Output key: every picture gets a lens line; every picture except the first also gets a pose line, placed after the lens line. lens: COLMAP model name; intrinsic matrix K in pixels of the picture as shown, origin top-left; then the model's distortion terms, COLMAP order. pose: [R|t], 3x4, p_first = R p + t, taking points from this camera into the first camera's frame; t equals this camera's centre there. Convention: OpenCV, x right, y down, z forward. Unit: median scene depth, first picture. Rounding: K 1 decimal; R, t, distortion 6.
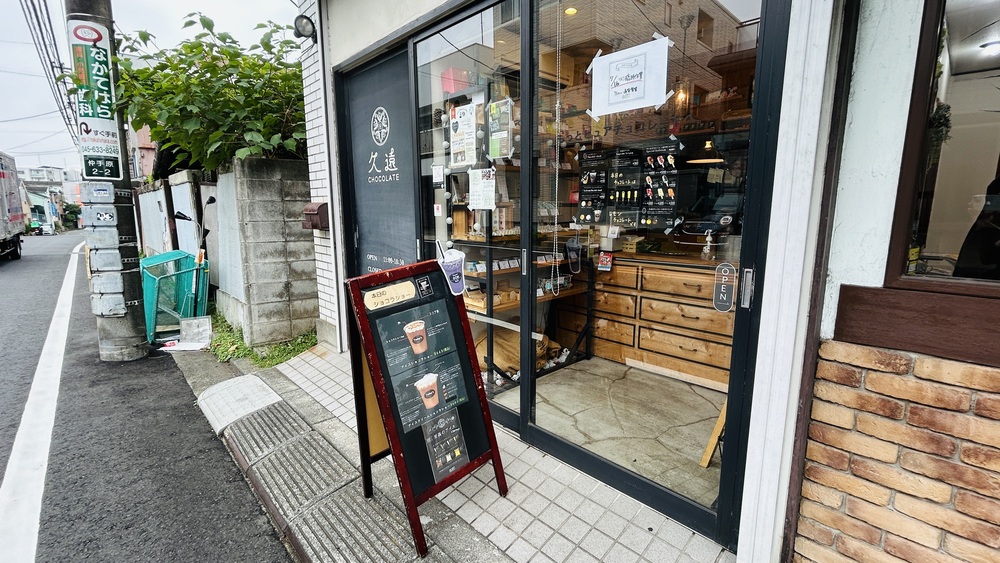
lens RADIAL K [[425.5, 0, 502.5], [0, 425.5, 285.4], [0, 0, 1]] dist [0.003334, 0.000140]
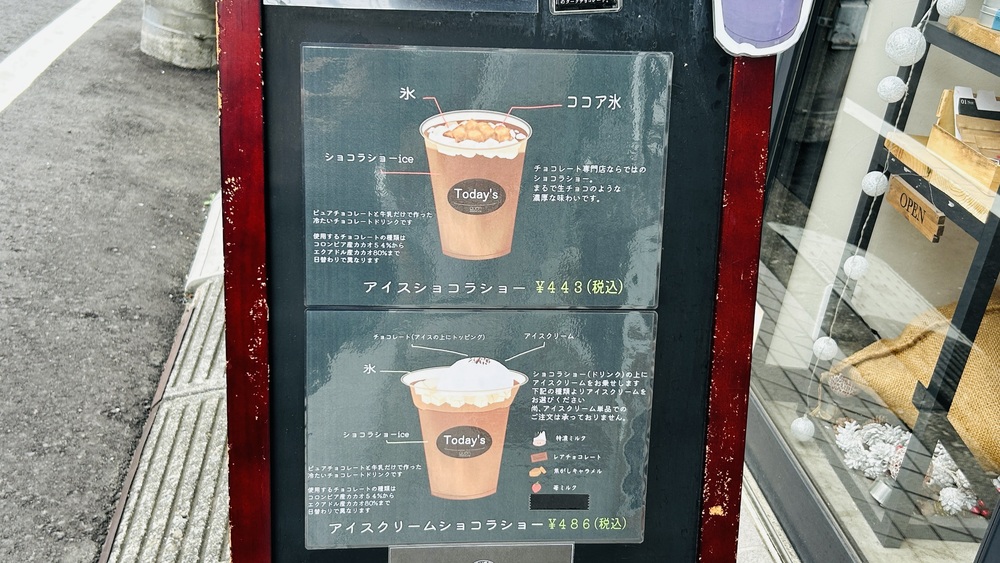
lens RADIAL K [[1113.0, 0, 500.5], [0, 1113.0, 284.1], [0, 0, 1]] dist [0.018278, 0.000000]
pose [[0.786009, 0.356122, -0.505339, 0.111214], [-0.259400, 0.931961, 0.253298, 0.020209], [0.561161, -0.068010, 0.824908, 0.509036]]
